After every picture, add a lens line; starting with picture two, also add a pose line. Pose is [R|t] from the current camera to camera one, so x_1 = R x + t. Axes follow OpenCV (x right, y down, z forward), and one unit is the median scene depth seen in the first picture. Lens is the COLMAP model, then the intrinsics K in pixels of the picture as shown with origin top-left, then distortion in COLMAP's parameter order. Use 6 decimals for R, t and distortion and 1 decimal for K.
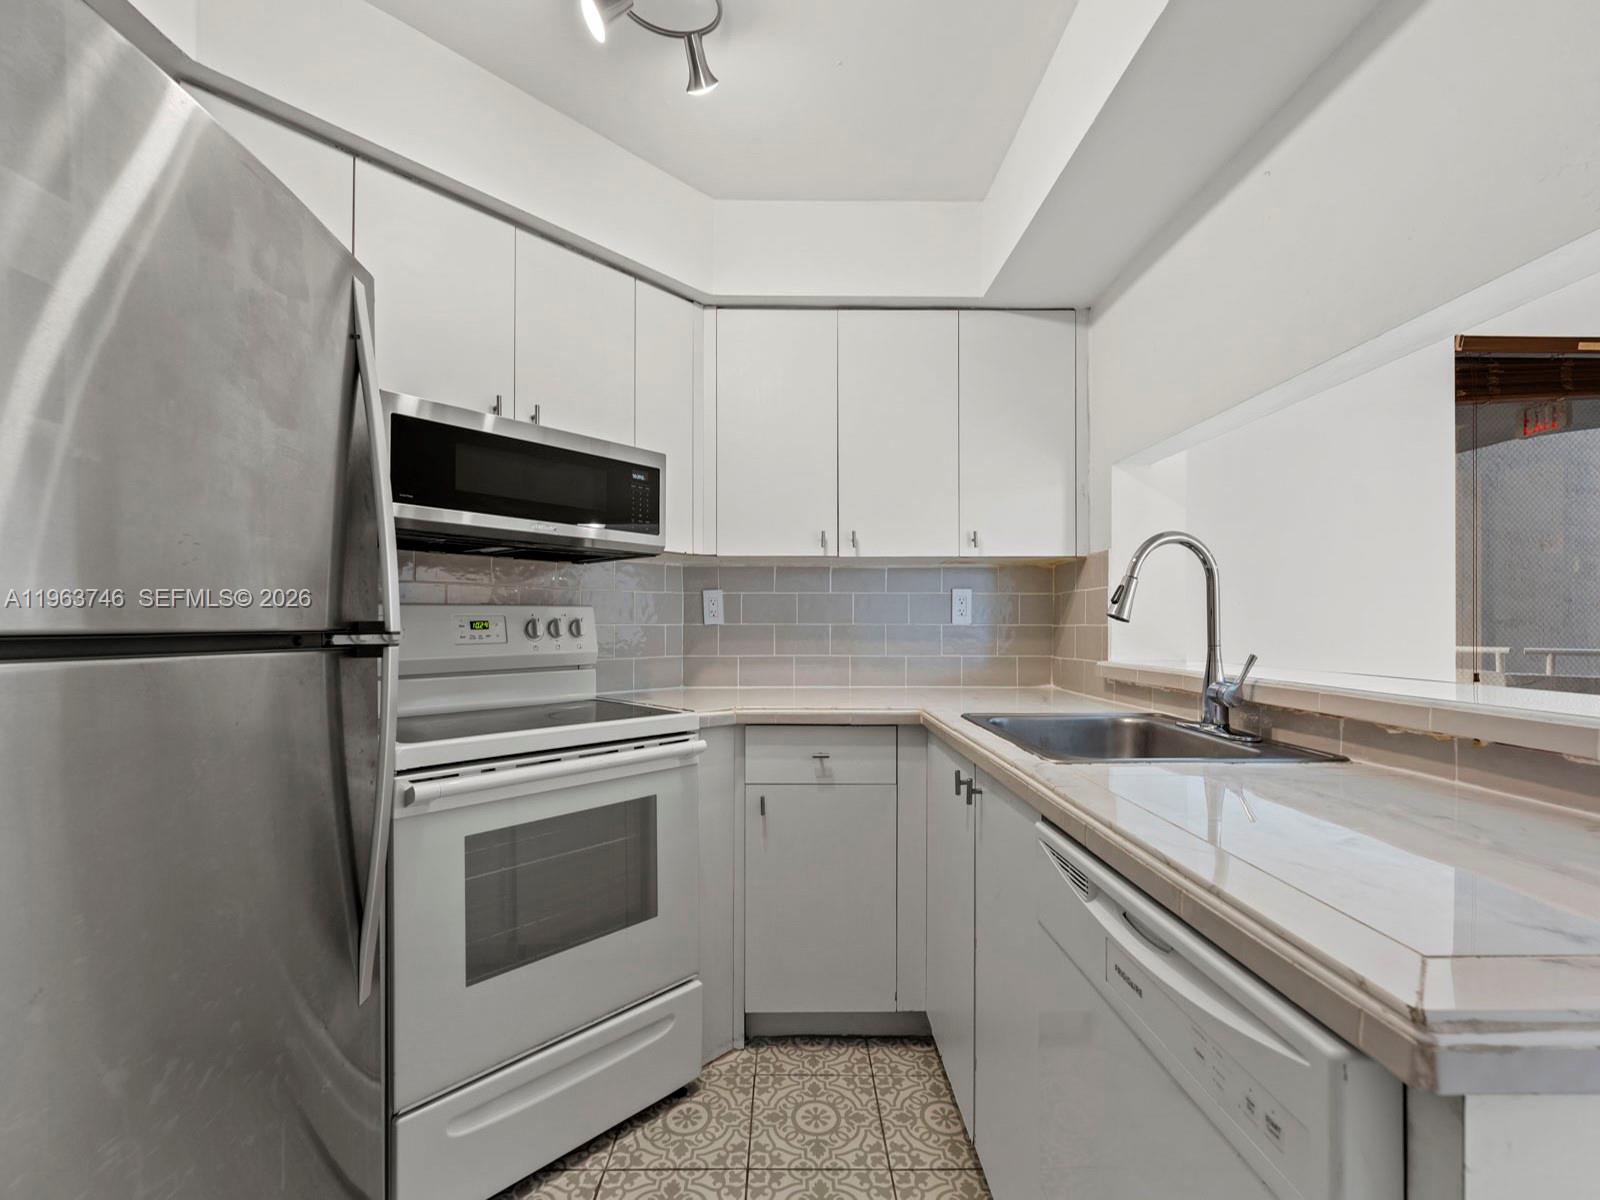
lens RADIAL K [[680.5, 0, 798.3], [0, 680.5, 623.8], [0, 0, 1]] dist [-0.000113, -0.000163]
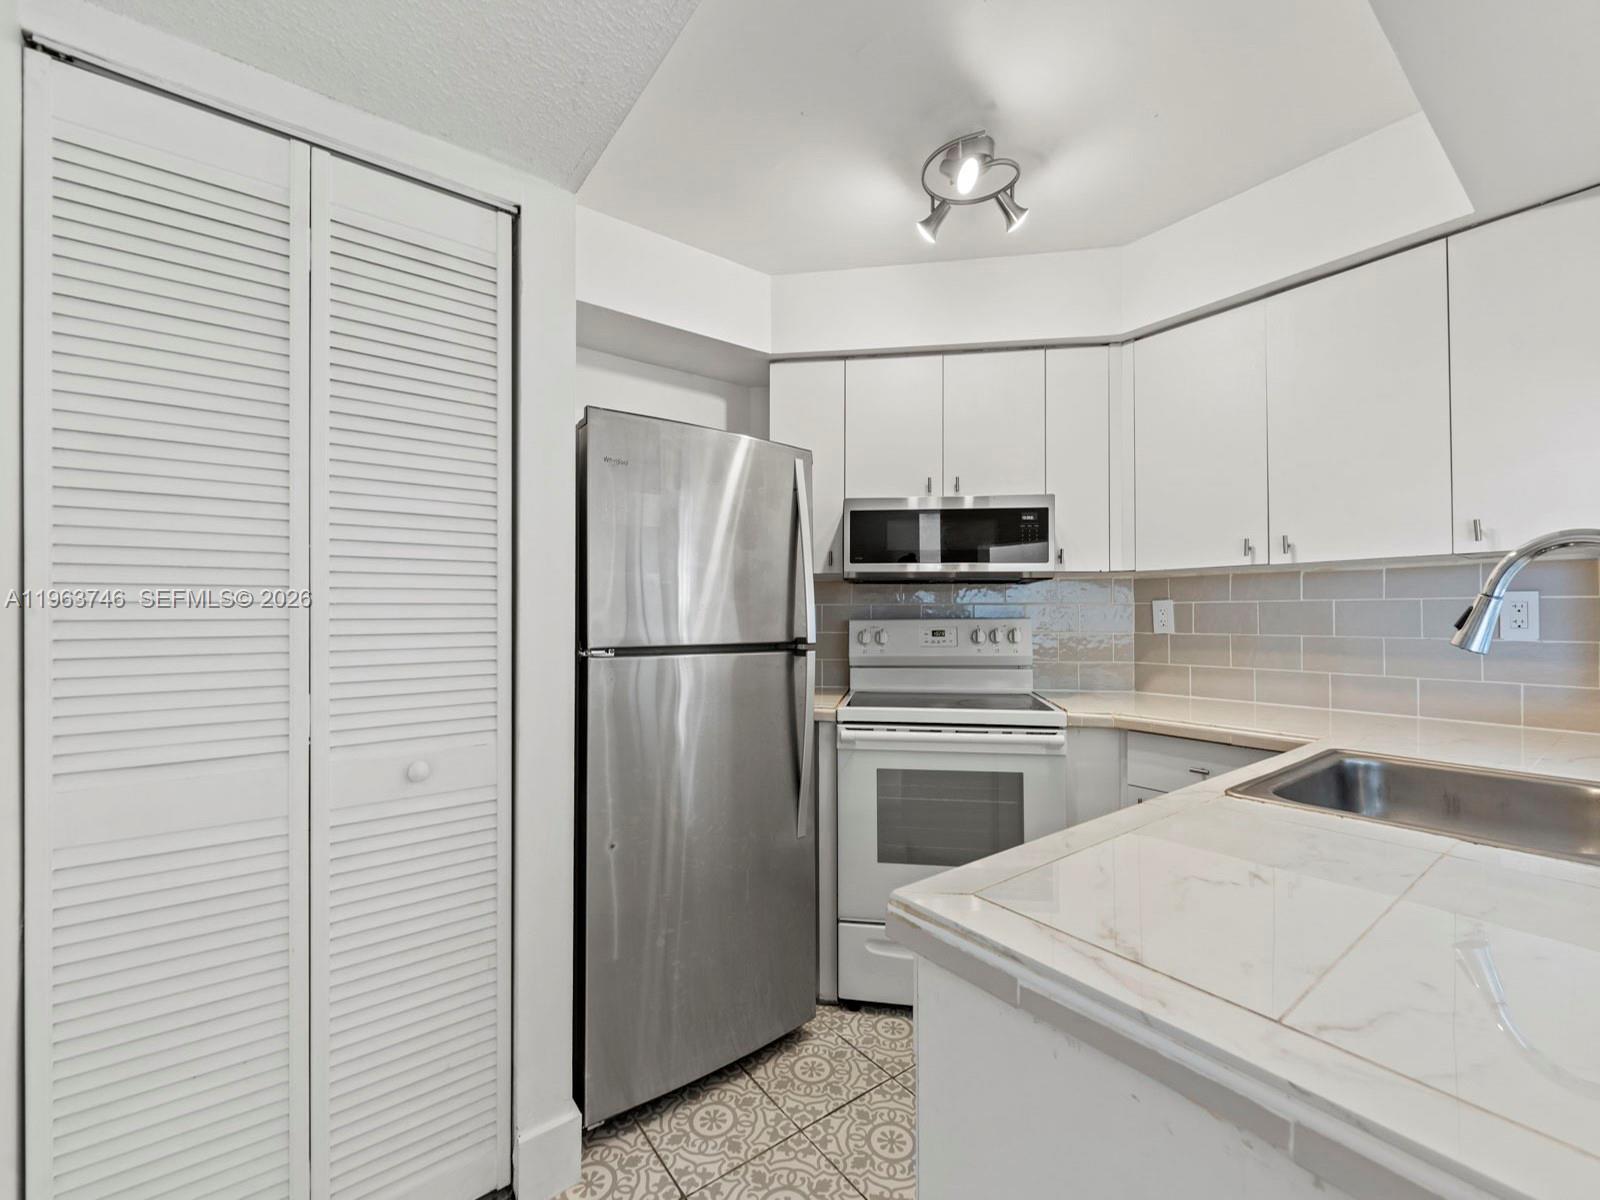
lens RADIAL K [[657.4, 0, 794.5], [0, 657.4, 610.7], [0, 0, 1]] dist [0.000501, -0.000751]
pose [[0.582592, -0.008074, -0.812725, 0.467383], [0.001113, 0.999958, -0.009137, -0.032800], [0.812764, 0.004419, 0.582576, -0.045985]]
